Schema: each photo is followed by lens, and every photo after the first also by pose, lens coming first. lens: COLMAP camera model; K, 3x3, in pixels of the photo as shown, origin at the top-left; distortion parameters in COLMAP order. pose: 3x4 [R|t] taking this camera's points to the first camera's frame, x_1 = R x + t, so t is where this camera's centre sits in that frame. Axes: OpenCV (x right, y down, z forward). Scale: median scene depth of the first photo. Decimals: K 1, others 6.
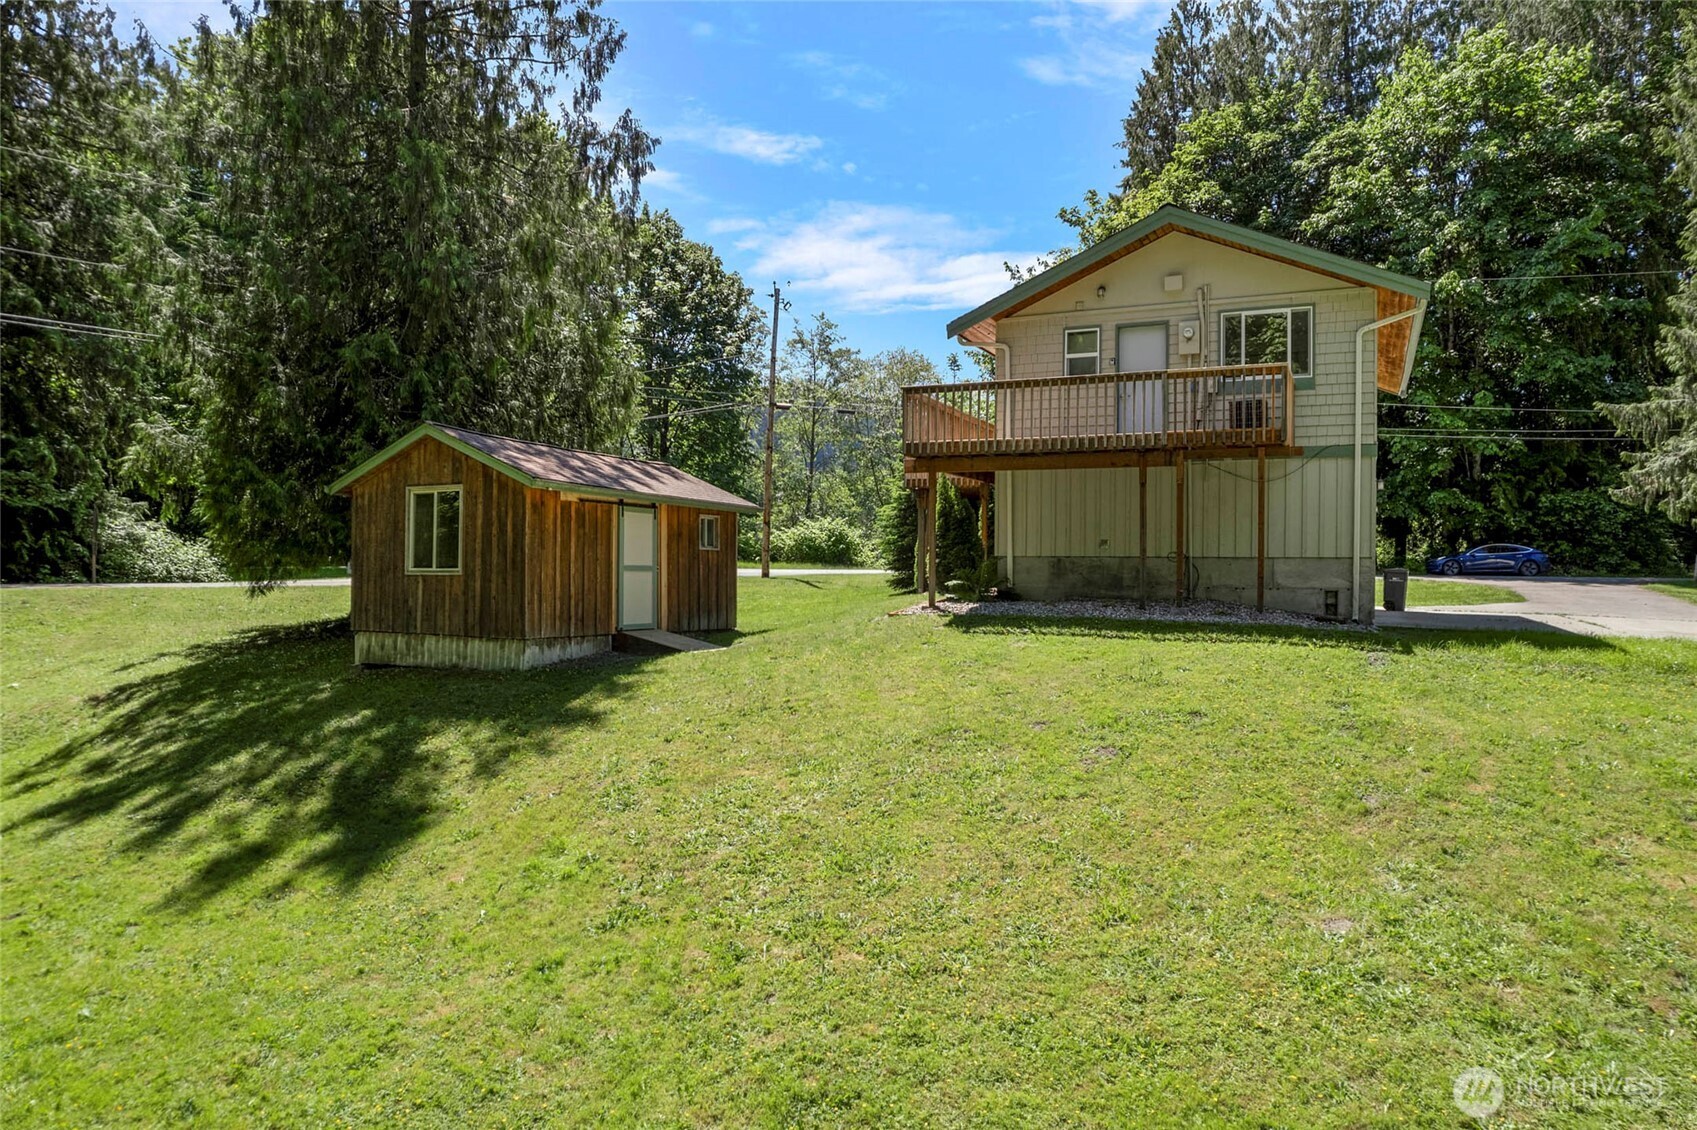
lens RADIAL K [[1101.7, 0, 854.4], [0, 1101.7, 565.7], [0, 0, 1]] dist [-0.058722, 0.046289]
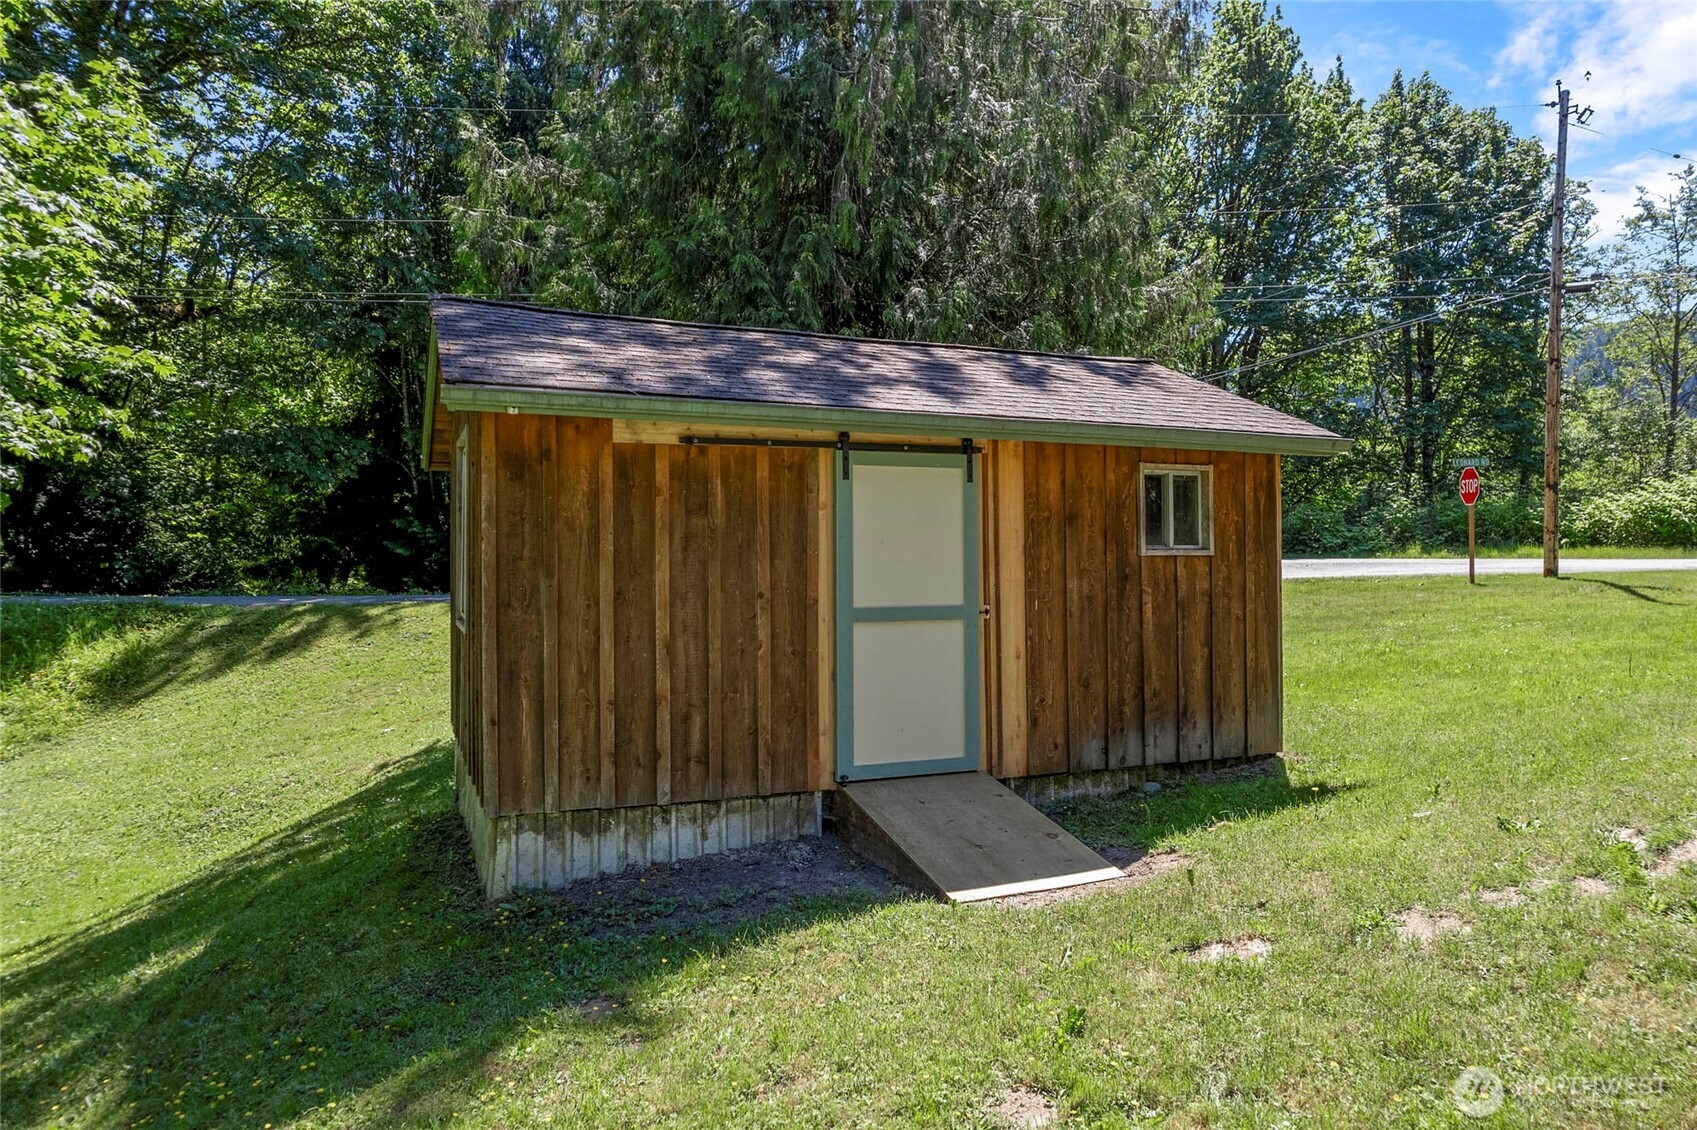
lens RADIAL K [[1101.7, 0, 854.4], [0, 1101.7, 565.7], [0, 0, 1]] dist [-0.058722, 0.046289]
pose [[0.761093, -0.007595, -0.648598, 0.030090], [0.018044, 0.999792, 0.009467, -0.015777], [0.648392, -0.018908, 0.761072, 0.613367]]
